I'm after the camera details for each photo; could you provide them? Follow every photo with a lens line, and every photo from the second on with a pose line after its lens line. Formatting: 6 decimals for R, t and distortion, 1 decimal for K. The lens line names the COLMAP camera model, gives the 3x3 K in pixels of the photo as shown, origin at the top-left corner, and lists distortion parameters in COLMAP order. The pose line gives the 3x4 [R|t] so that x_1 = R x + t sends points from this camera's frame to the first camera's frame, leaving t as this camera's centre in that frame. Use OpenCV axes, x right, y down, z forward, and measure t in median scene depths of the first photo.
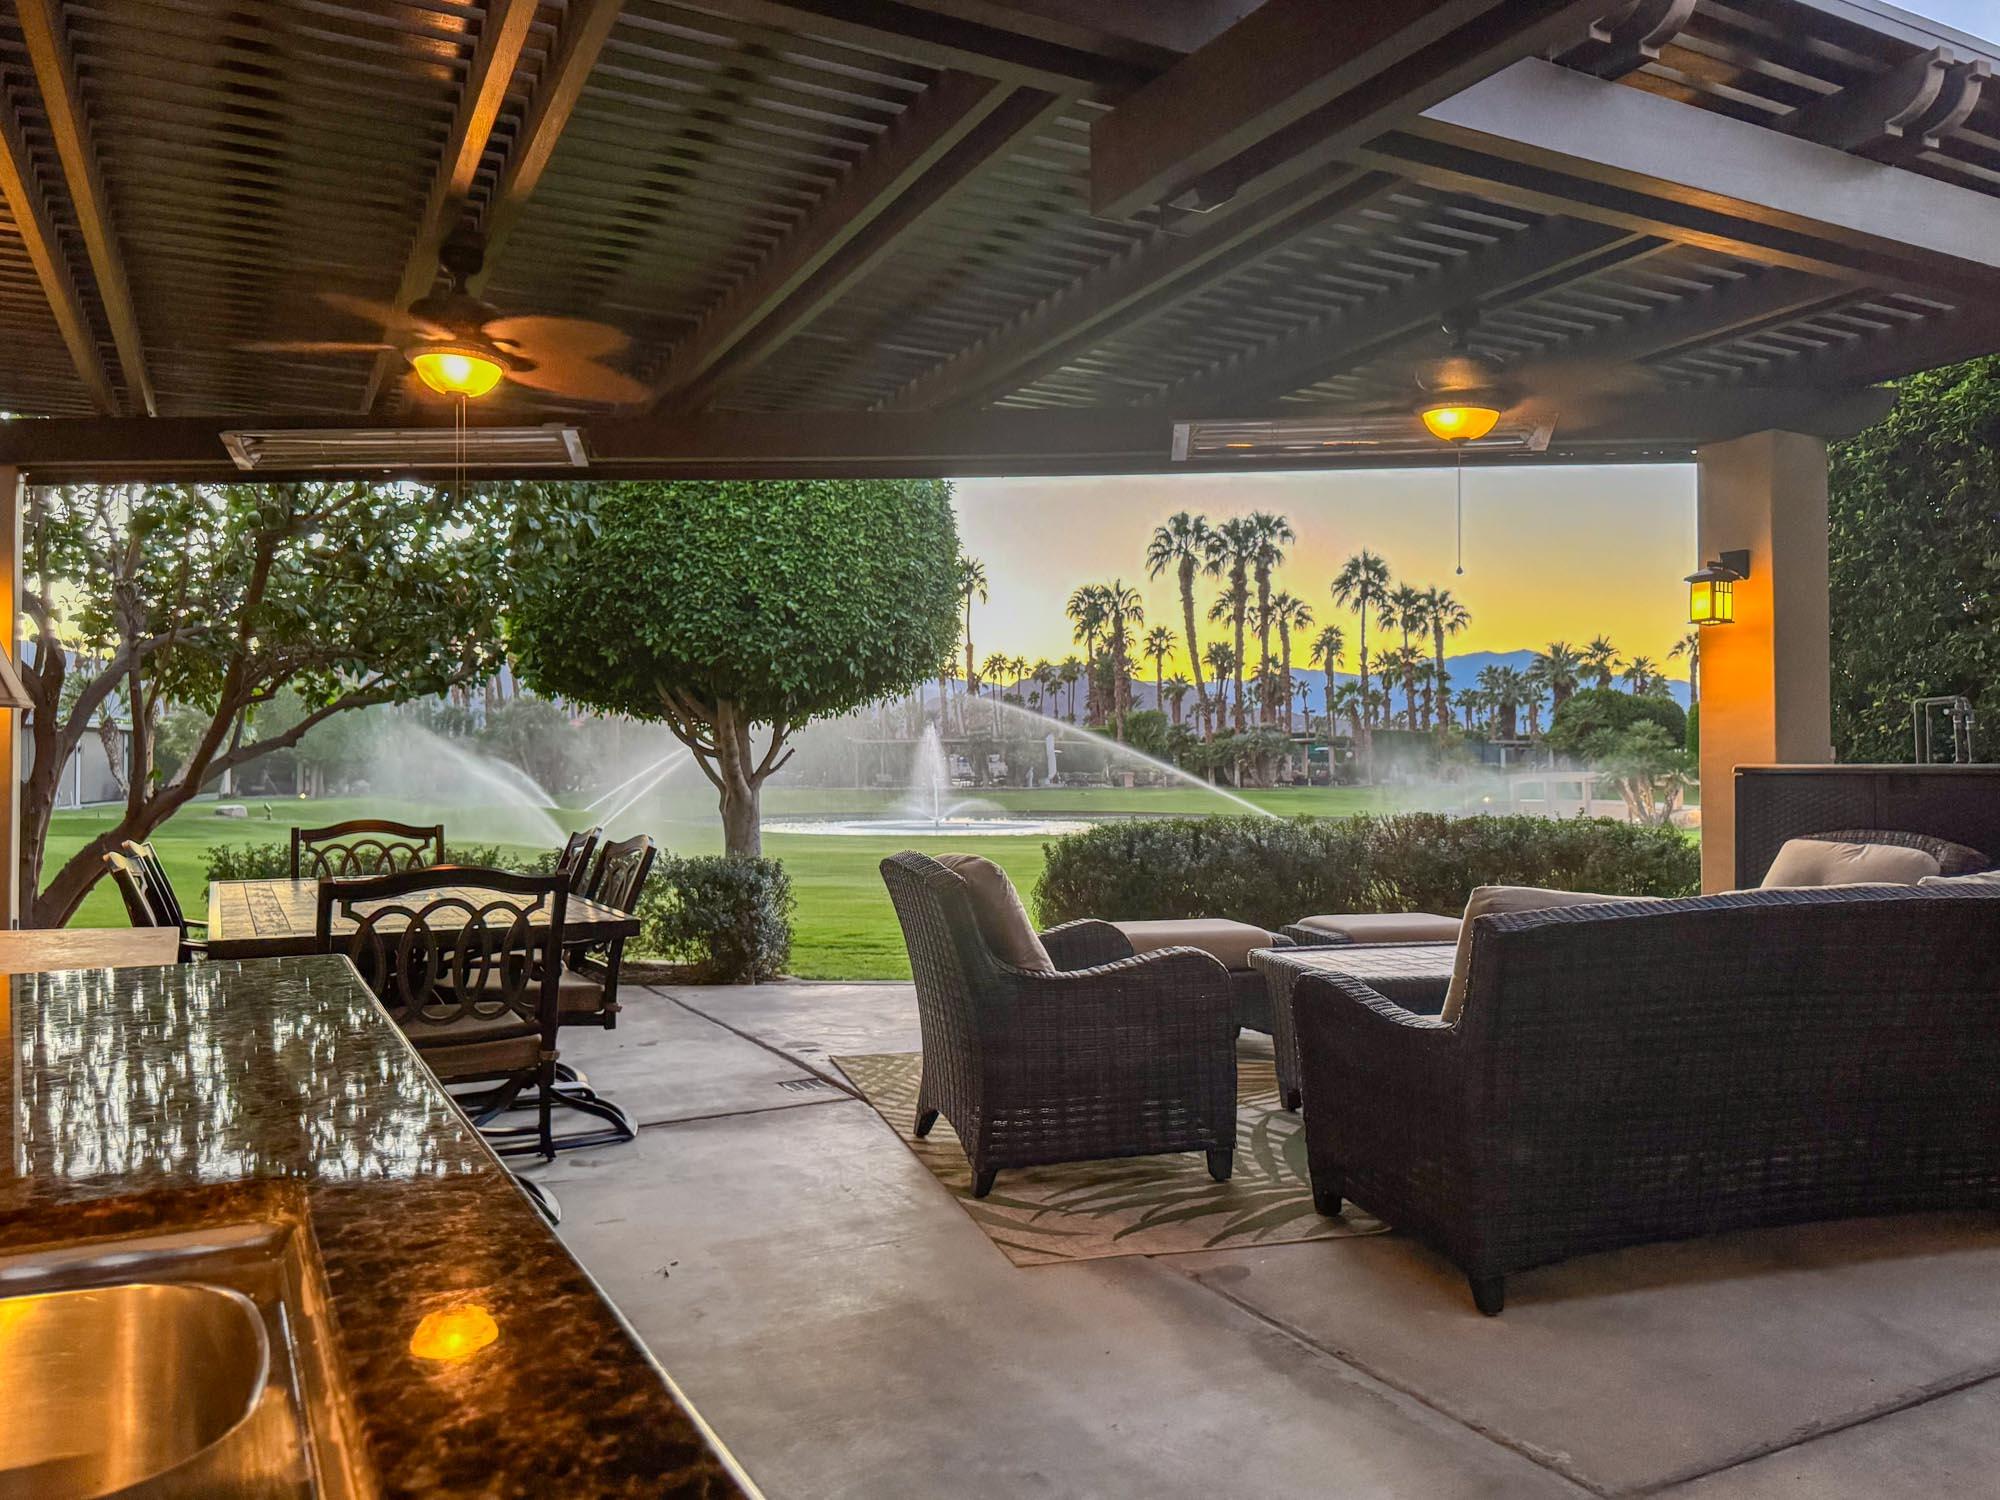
lens RADIAL K [[1503.0, 0, 999.5], [0, 1503.0, 740.2], [0, 0, 1]] dist [0.041557, -0.045816]
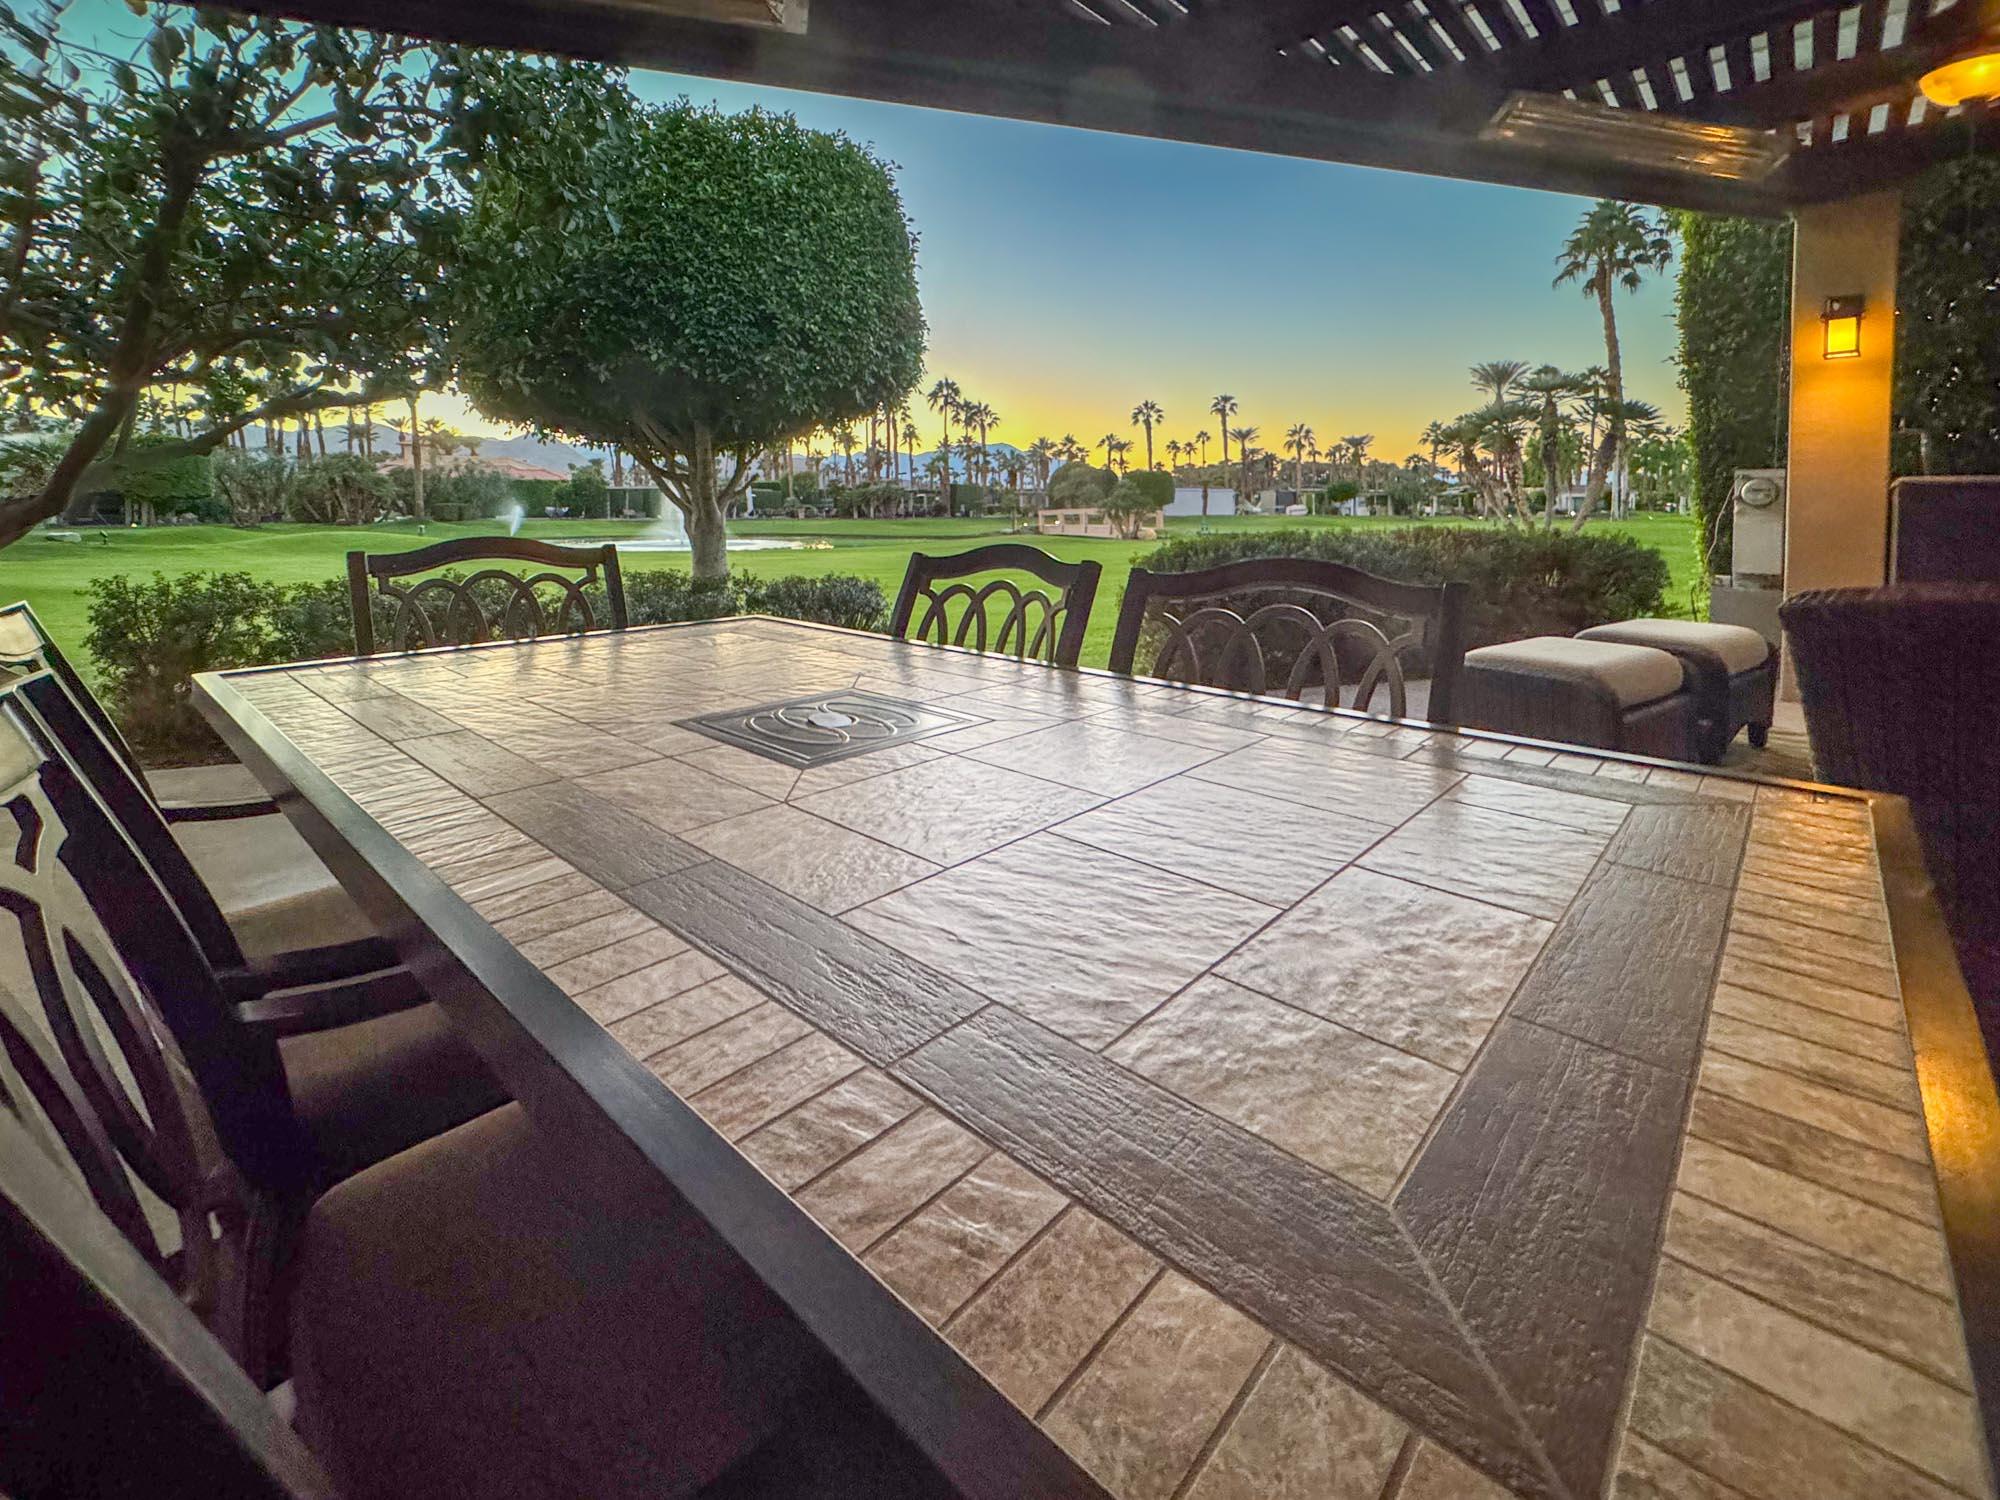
lens RADIAL K [[876.3, 0, 1009.2], [0, 876.3, 532.8], [0, 0, 1]] dist [-0.003255, 0.001339]
pose [[0.936974, -0.005113, 0.349361, -0.187975], [-0.011010, 0.998964, 0.044150, 0.018505], [-0.349225, -0.045214, 0.935947, 0.333349]]
